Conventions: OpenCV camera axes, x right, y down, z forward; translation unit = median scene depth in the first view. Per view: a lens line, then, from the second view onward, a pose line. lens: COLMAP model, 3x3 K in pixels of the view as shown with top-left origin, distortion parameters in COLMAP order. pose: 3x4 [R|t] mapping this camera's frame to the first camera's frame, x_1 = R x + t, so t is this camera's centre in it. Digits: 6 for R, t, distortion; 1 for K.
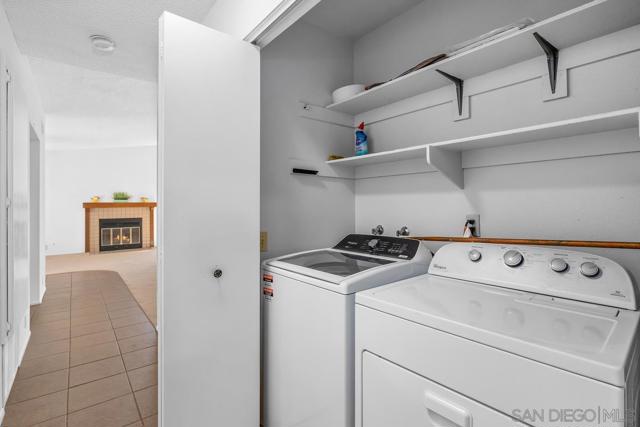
lens RADIAL K [[300.6, 0, 318.2], [0, 300.6, 207.0], [0, 0, 1]] dist [-0.005310, 0.001099]
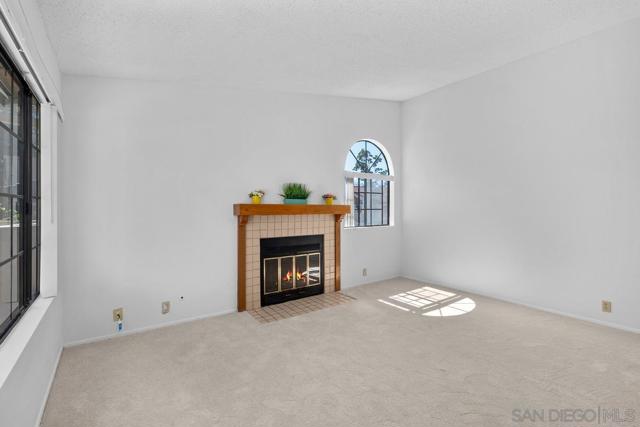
lens RADIAL K [[291.8, 0, 317.6], [0, 291.8, 213.0], [0, 0, 1]] dist [-0.000612, 0.000672]
pose [[0.997994, -0.008899, -0.062679, -0.591795], [0.008343, 0.999924, -0.009125, 0.003793], [0.062755, 0.008583, 0.997992, 0.523469]]
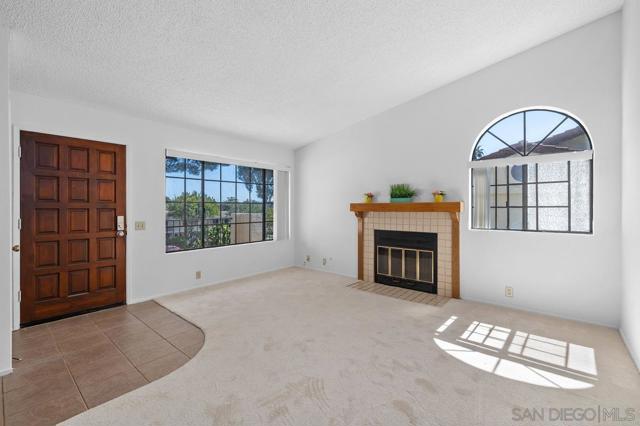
lens RADIAL K [[273.0, 0, 317.5], [0, 273.0, 209.9], [0, 0, 1]] dist [0.004481, 0.000291]
pose [[0.178589, 0.003778, -0.983917, -0.187515], [-0.013187, 0.999912, 0.001446, -0.000643], [0.983835, 0.012717, 0.178623, 0.758197]]
